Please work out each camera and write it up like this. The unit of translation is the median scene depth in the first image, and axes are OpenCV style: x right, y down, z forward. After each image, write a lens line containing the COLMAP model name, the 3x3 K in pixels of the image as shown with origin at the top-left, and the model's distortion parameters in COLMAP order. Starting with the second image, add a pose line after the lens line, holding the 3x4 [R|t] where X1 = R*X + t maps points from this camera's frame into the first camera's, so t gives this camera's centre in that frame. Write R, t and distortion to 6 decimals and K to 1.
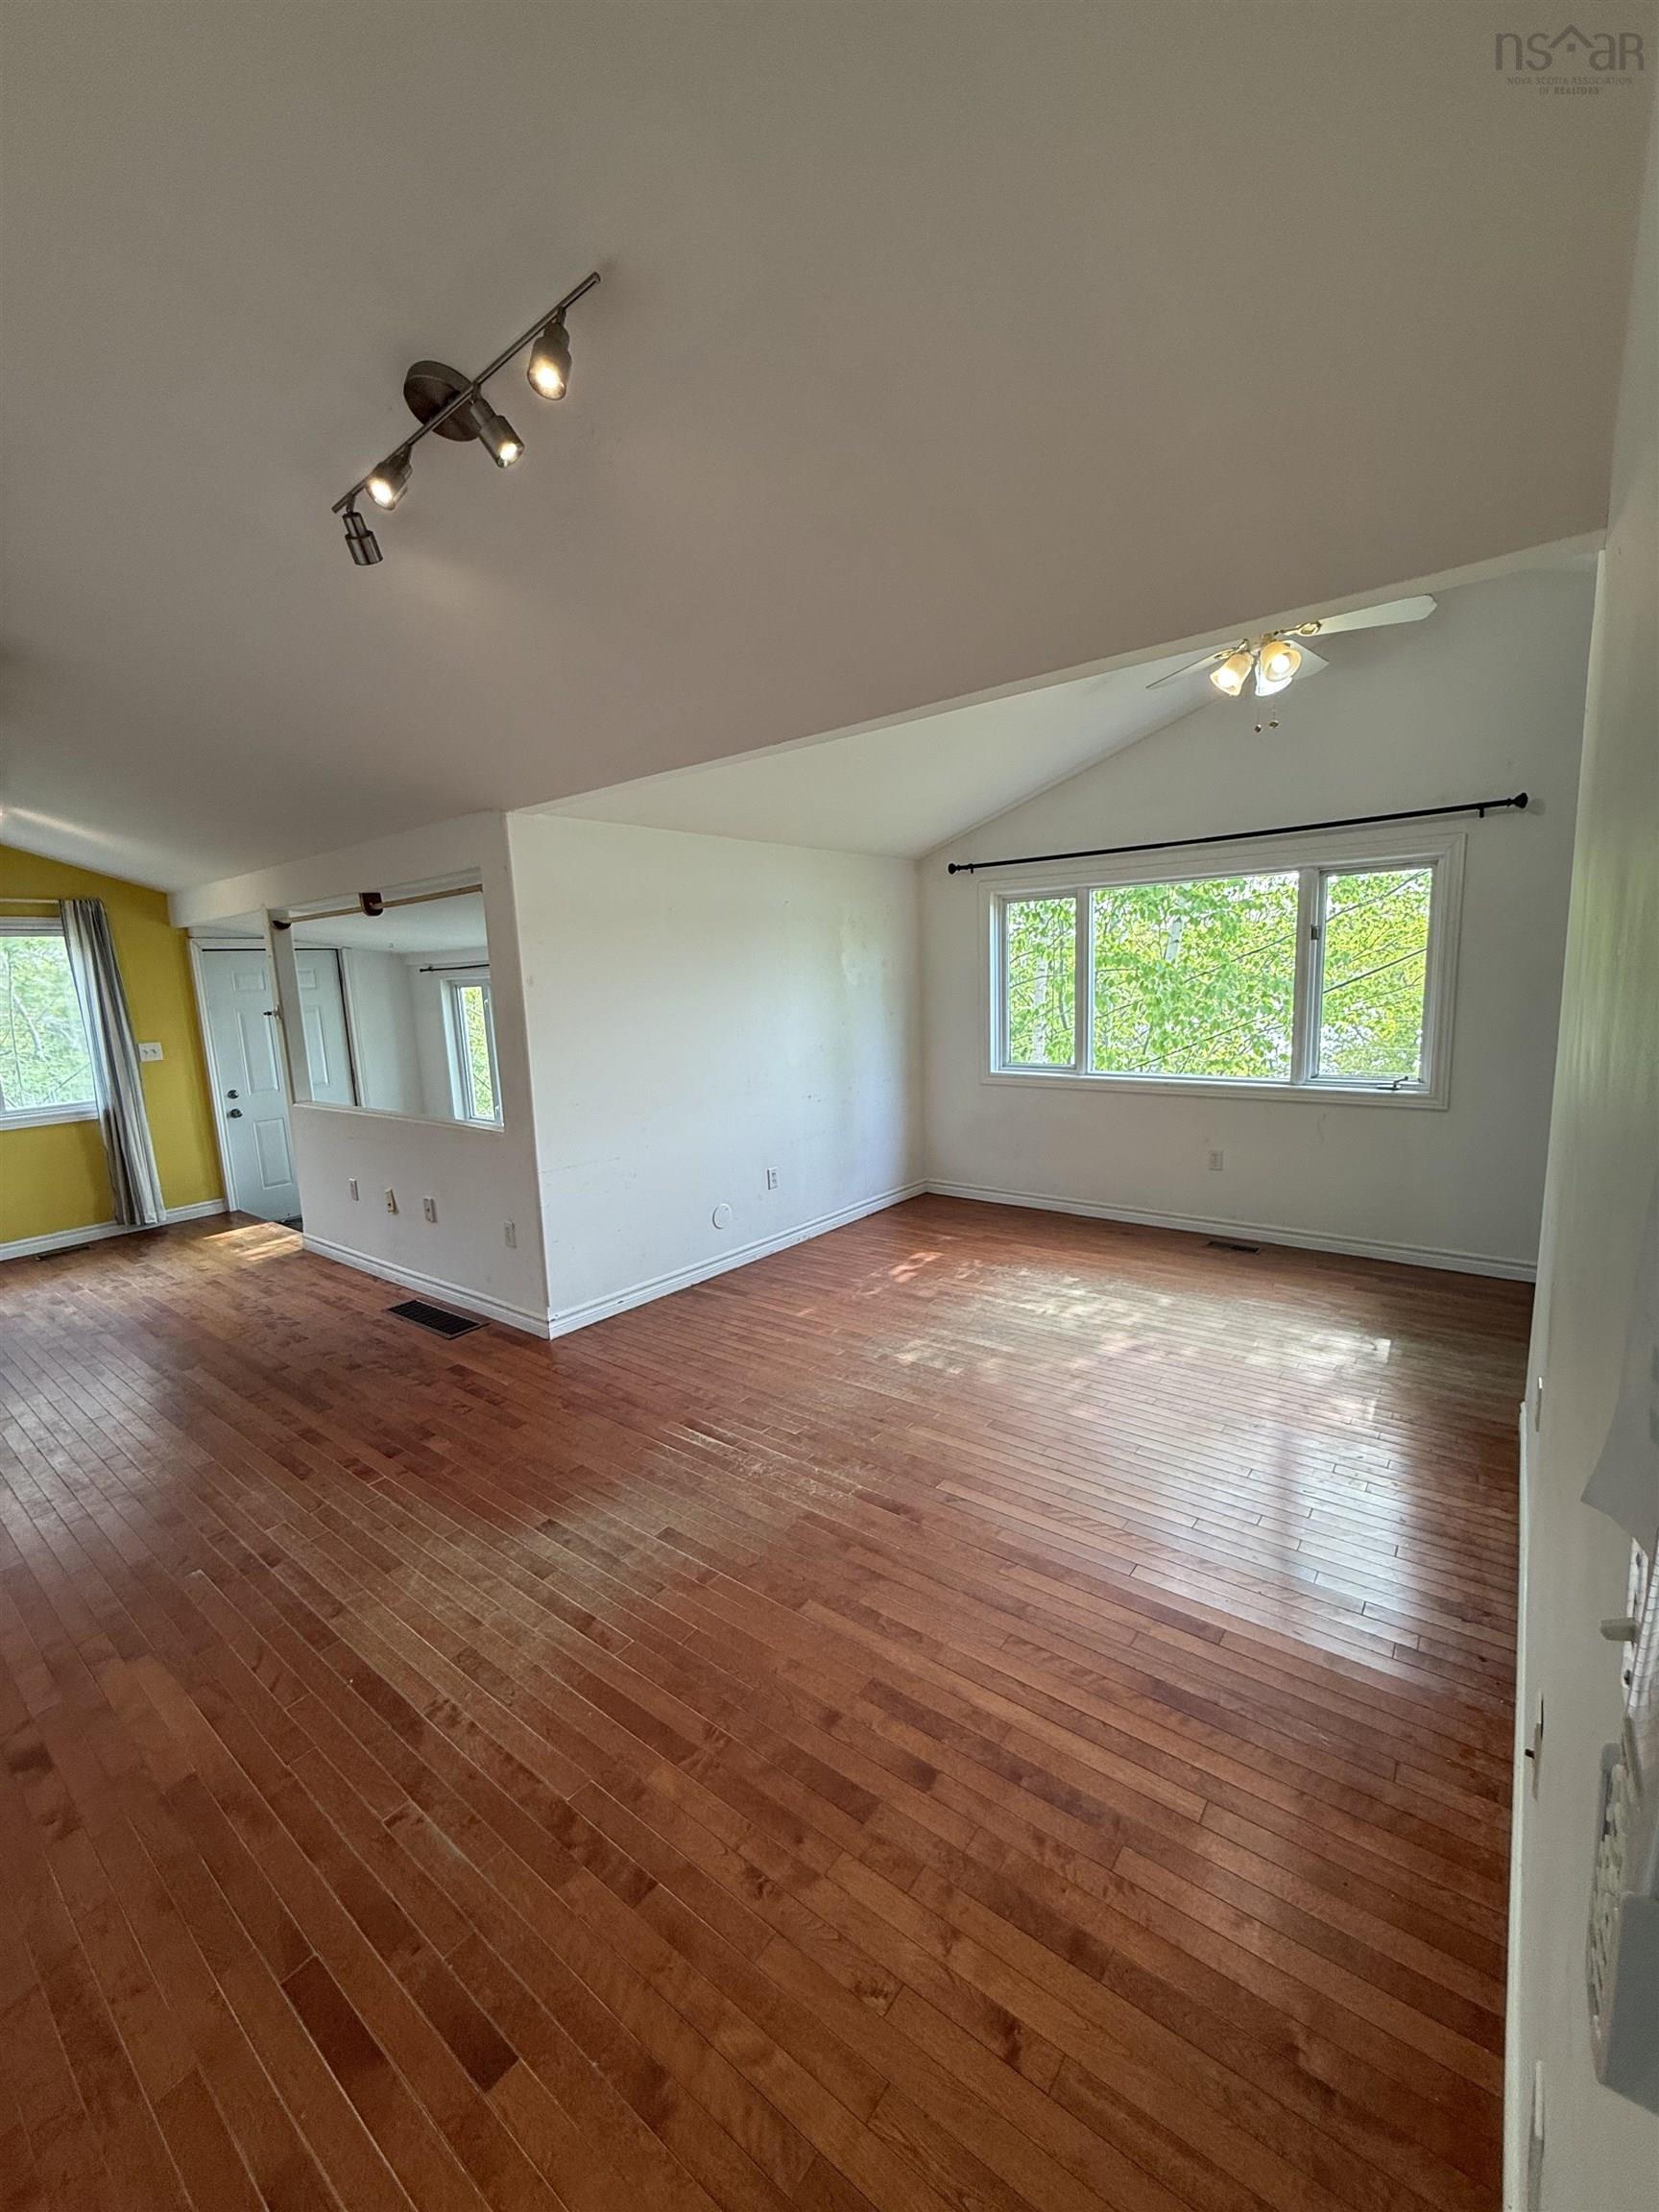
lens RADIAL K [[883.7, 0, 829.6], [0, 883.7, 1099.1], [0, 0, 1]] dist [-0.000393, 0.000089]
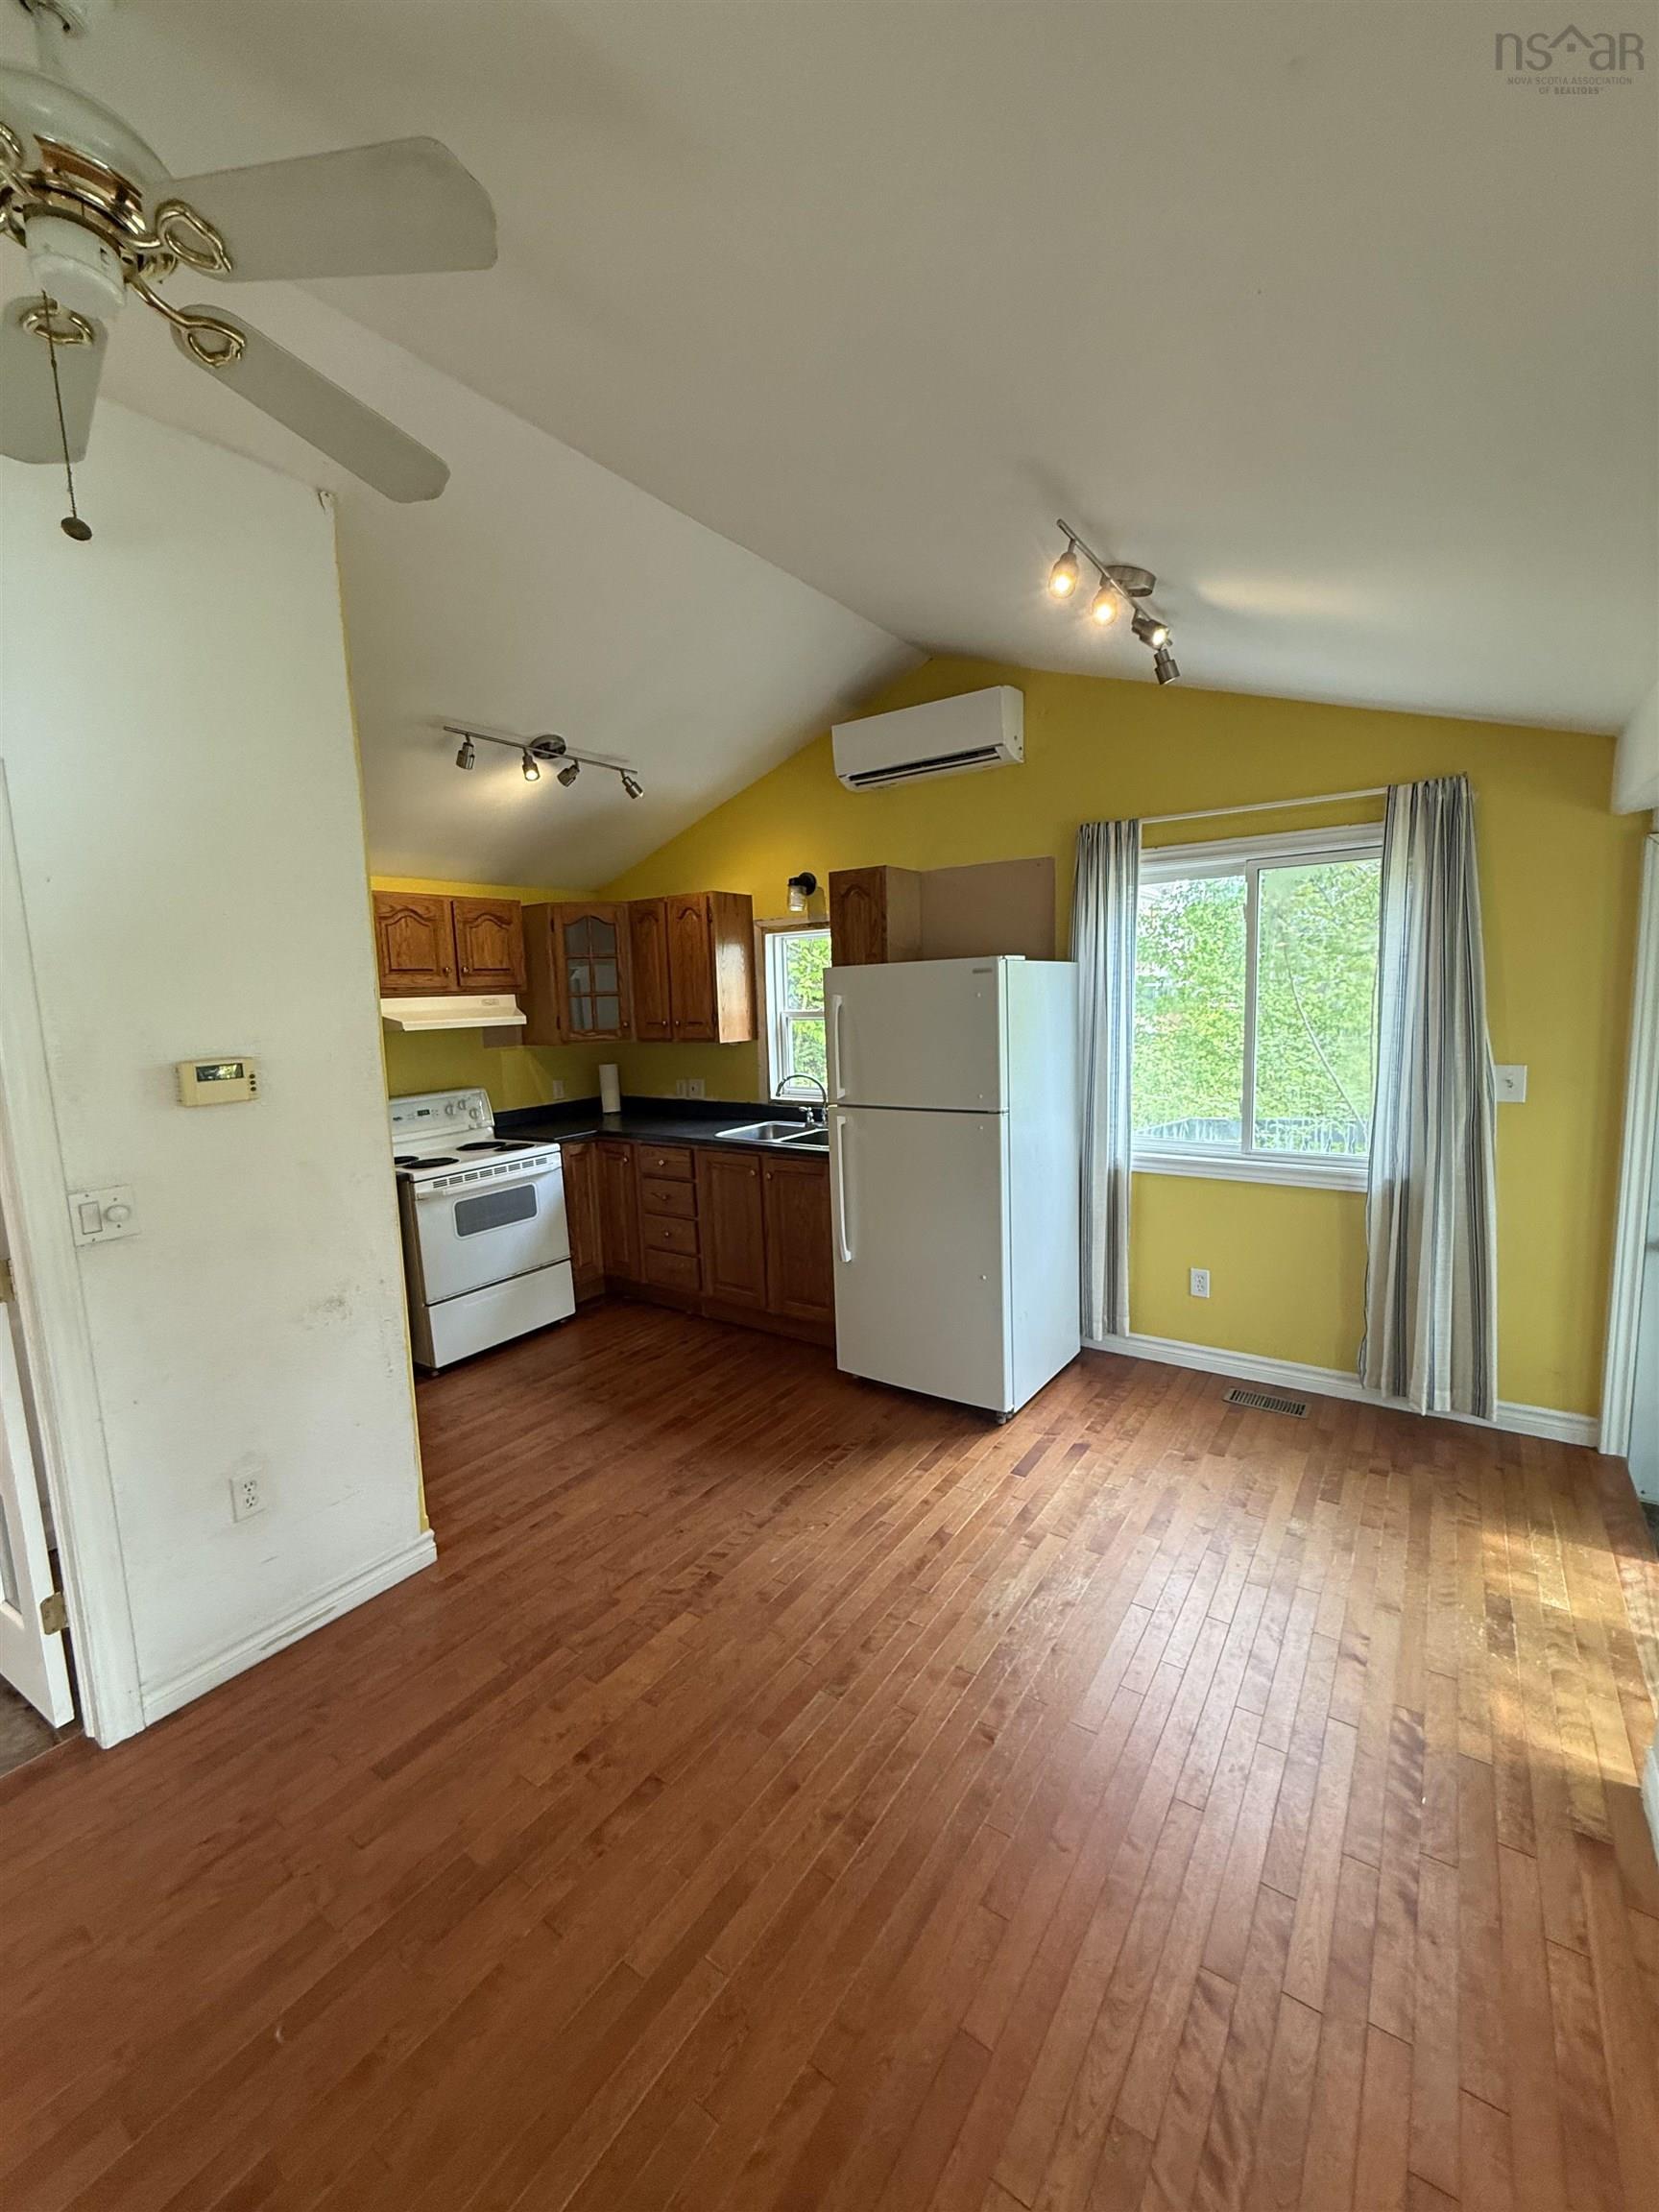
lens RADIAL K [[883.7, 0, 829.6], [0, 883.7, 1099.1], [0, 0, 1]] dist [-0.000393, 0.000089]
pose [[0.055460, 0.168218, -0.984188, -0.382492], [-0.112130, 0.980519, 0.161272, -0.101853], [0.992145, 0.101413, 0.073242, 0.741256]]
